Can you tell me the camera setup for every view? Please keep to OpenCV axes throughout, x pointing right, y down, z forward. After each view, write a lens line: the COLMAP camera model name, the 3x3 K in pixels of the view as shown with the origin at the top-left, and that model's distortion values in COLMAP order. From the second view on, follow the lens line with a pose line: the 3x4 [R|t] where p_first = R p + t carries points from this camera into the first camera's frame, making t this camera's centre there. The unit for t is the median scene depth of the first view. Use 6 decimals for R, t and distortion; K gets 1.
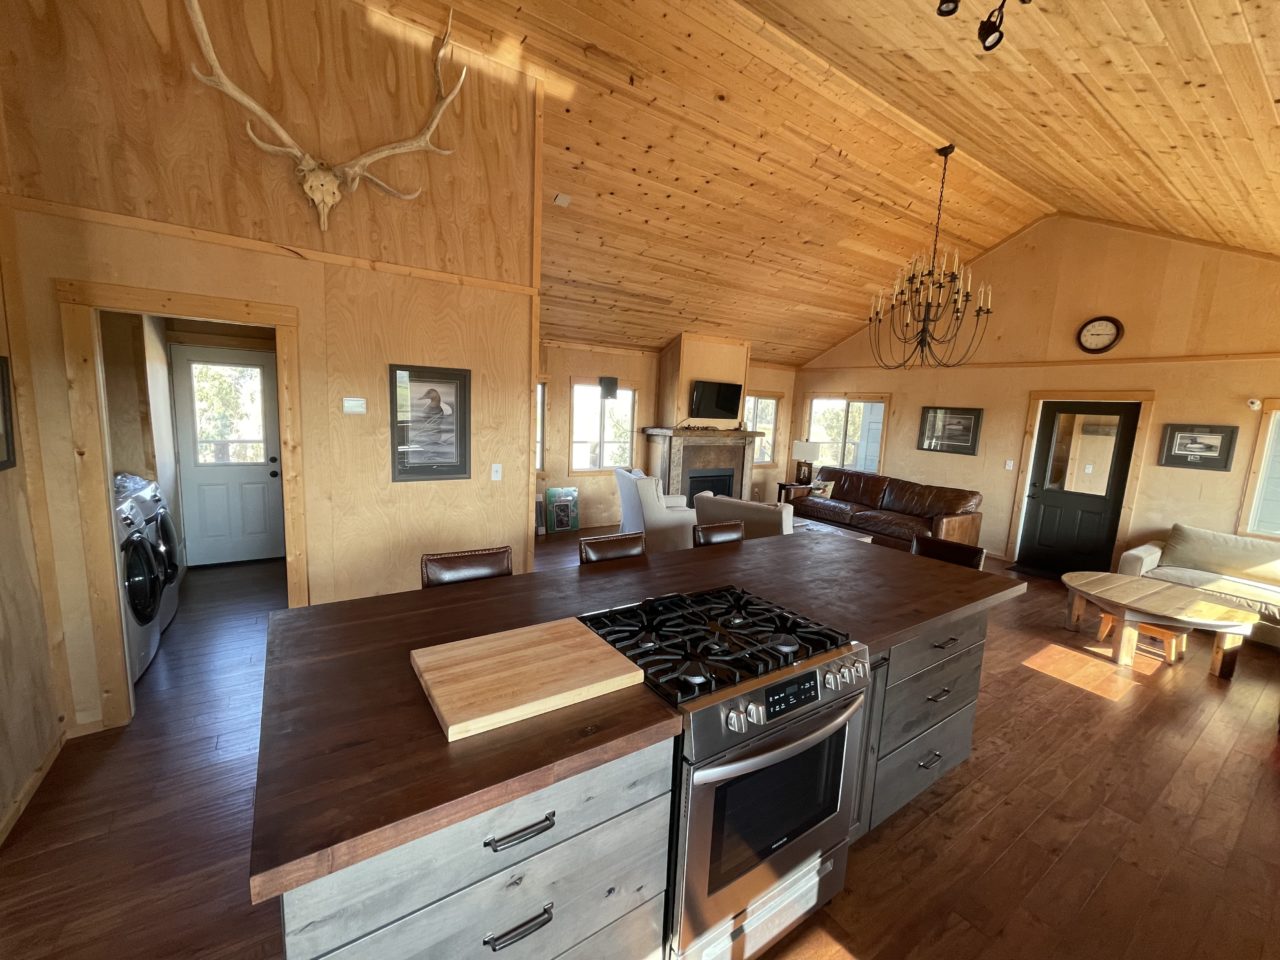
lens RADIAL K [[509.8, 0, 639.0], [0, 509.8, 476.3], [0, 0, 1]] dist [-0.003436, -0.000293]
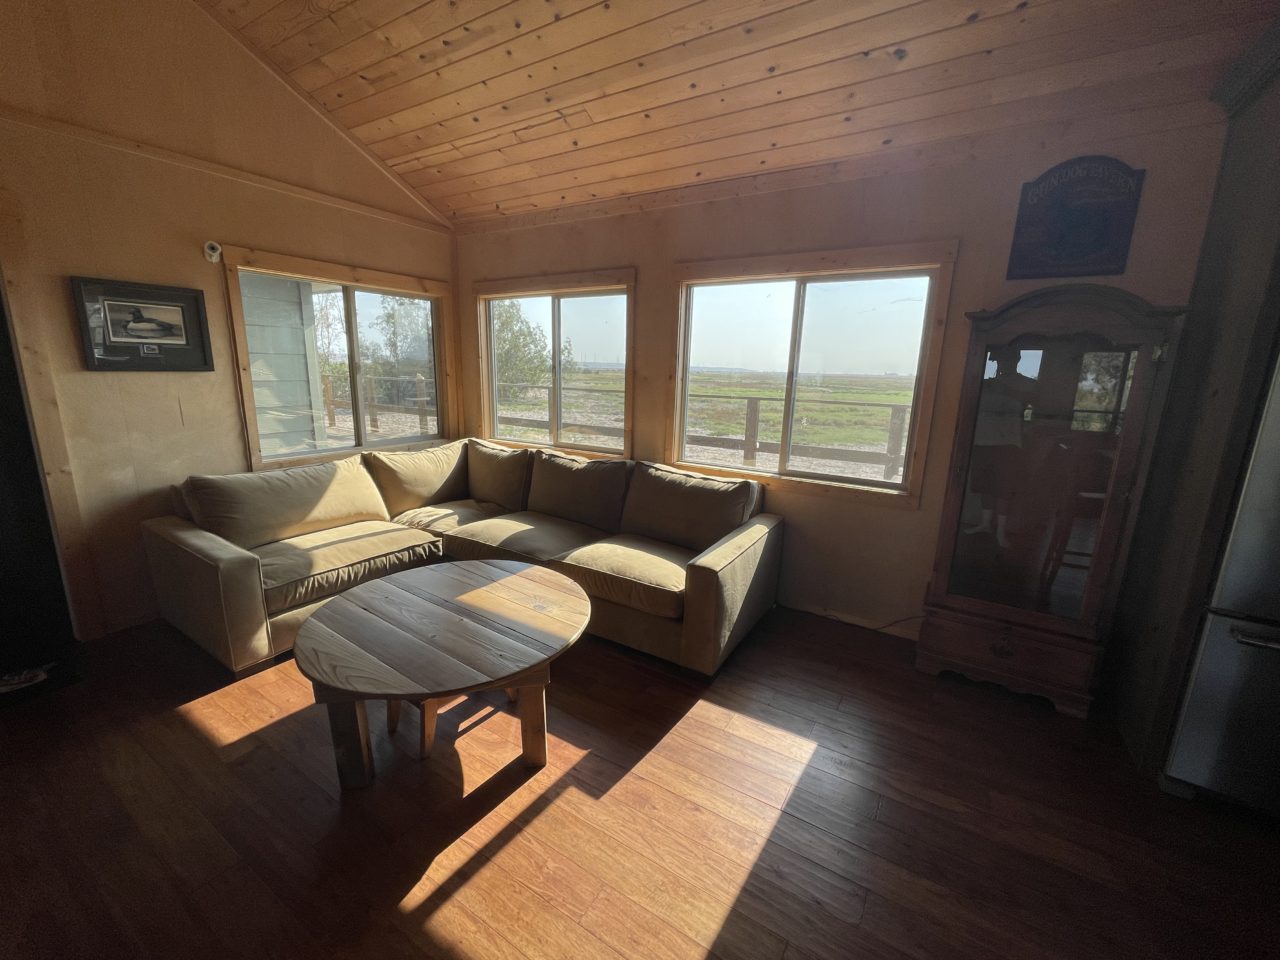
lens RADIAL K [[509.8, 0, 637.2], [0, 509.8, 480.5], [0, 0, 1]] dist [-0.003436, -0.000293]
pose [[-0.412473, -0.247150, 0.876802, 0.410433], [0.083417, 0.948203, 0.306518, -0.027954], [-0.907142, 0.199571, -0.370492, 0.784995]]
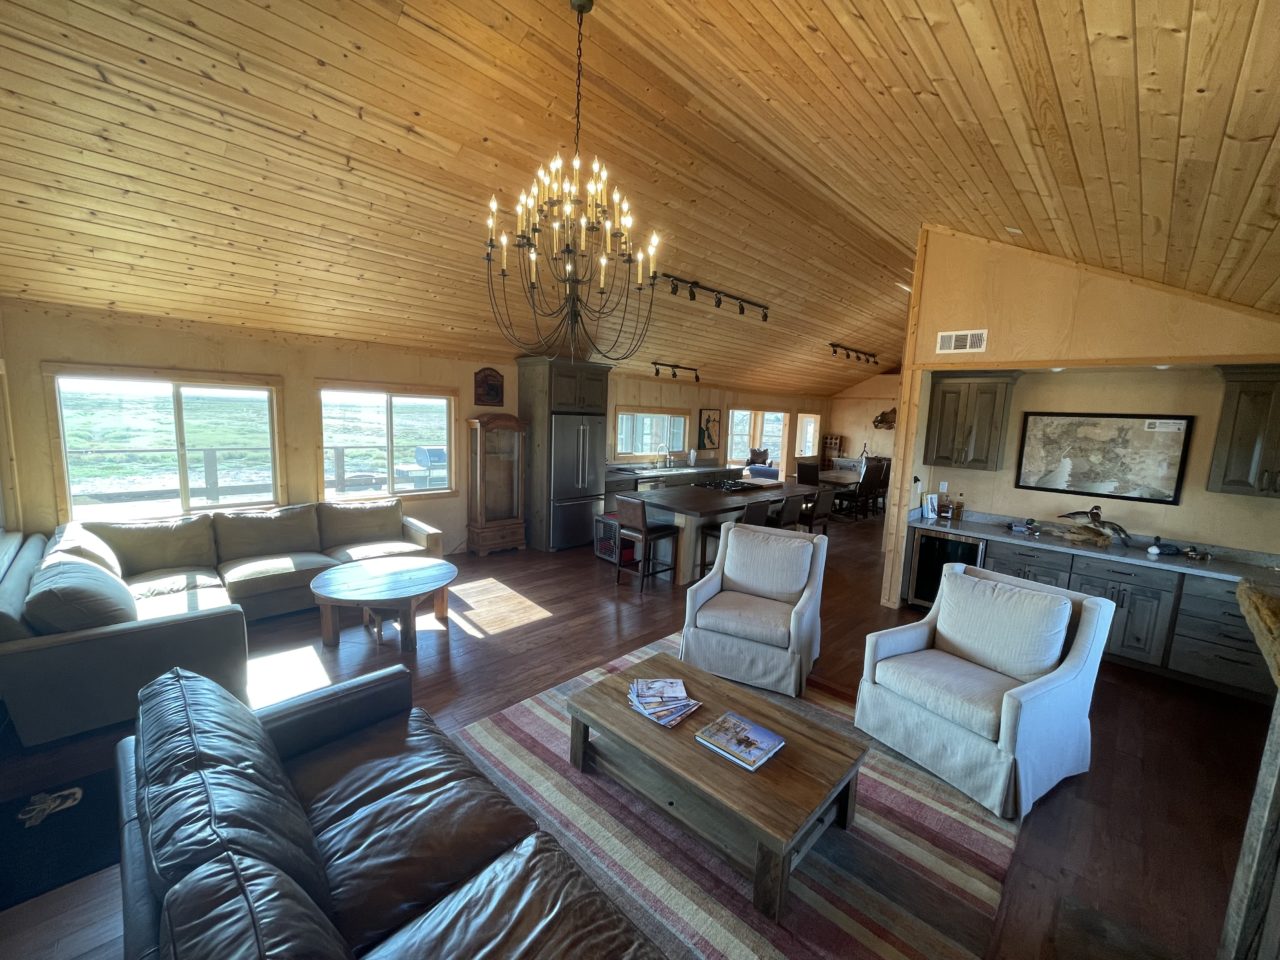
lens RADIAL K [[509.8, 0, 641.0], [0, 509.8, 481.2], [0, 0, 1]] dist [-0.003436, -0.000293]
pose [[-0.974792, -0.063978, -0.213745, 0.629017], [-0.119759, 0.958338, 0.259320, -0.283317], [0.188250, 0.278381, -0.941842, 1.814264]]
